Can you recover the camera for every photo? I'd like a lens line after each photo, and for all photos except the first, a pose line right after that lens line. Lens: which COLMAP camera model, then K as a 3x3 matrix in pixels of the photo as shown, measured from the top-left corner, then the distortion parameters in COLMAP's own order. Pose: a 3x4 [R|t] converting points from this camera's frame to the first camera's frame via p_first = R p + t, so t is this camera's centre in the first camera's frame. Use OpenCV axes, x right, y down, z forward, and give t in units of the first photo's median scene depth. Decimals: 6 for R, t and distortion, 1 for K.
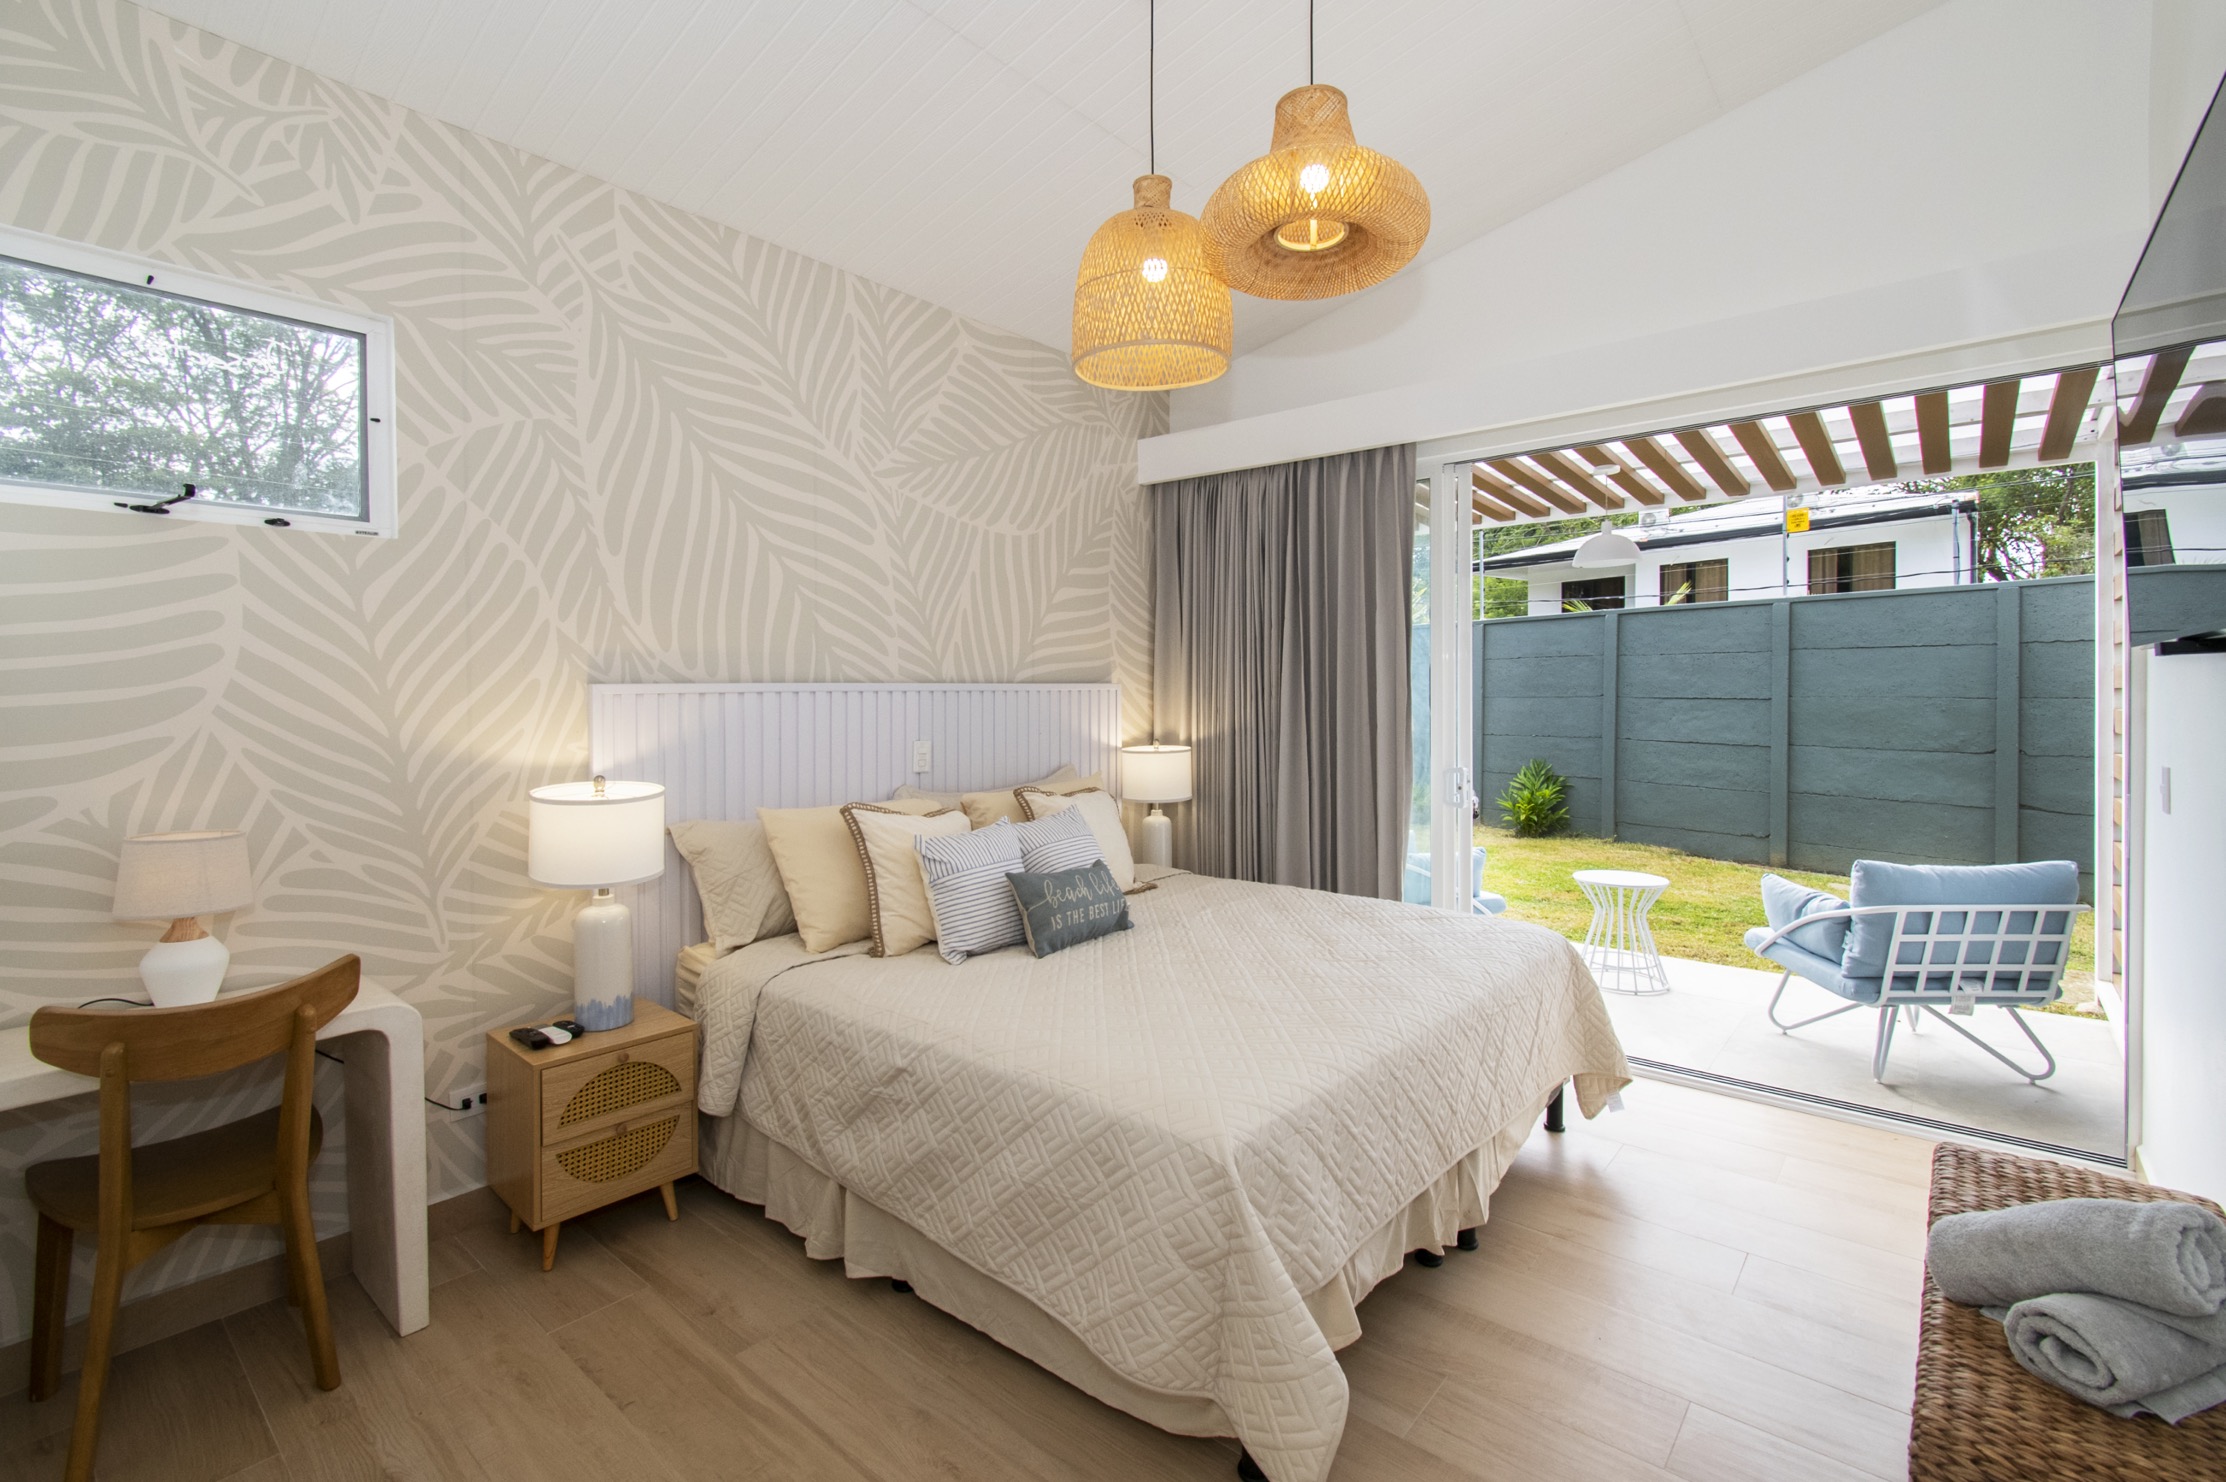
lens RADIAL K [[997.3, 0, 1141.1], [0, 997.3, 706.2], [0, 0, 1]] dist [0.005586, -0.002183]
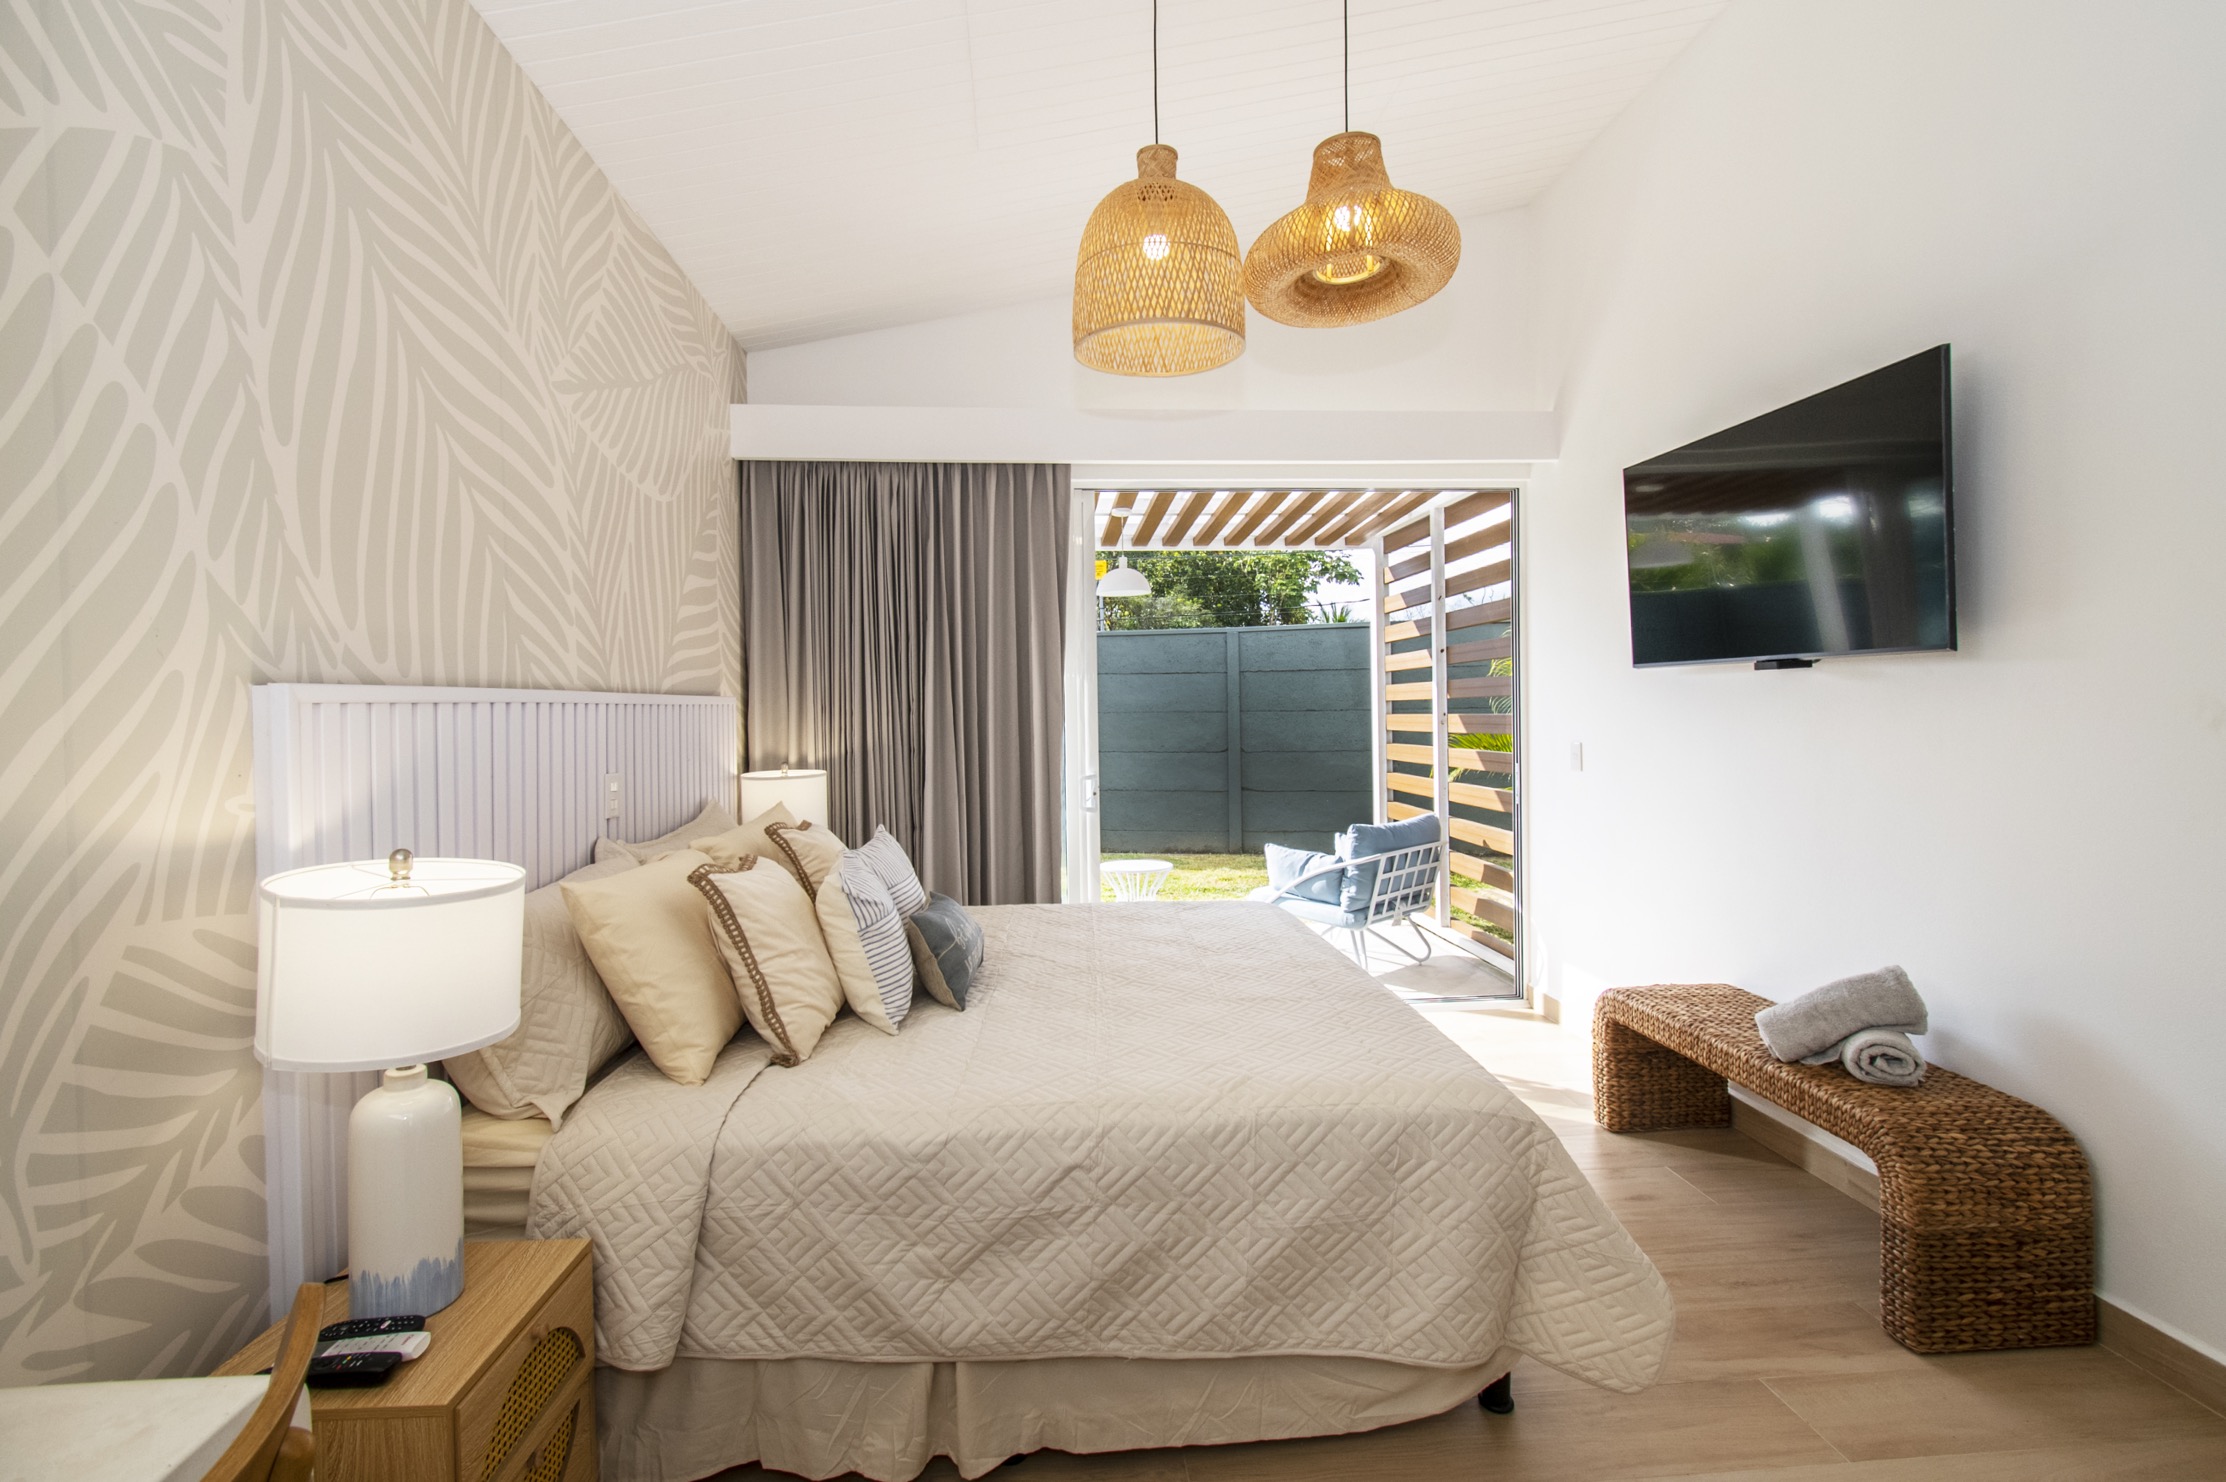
lens RADIAL K [[997.3, 0, 1108.5], [0, 997.3, 723.3], [0, 0, 1]] dist [0.005586, -0.002183]
pose [[0.720151, -0.016336, 0.693625, -0.523104], [0.021886, 0.999760, 0.000823, 0.007080], [-0.693472, 0.014589, 0.720335, 0.275667]]
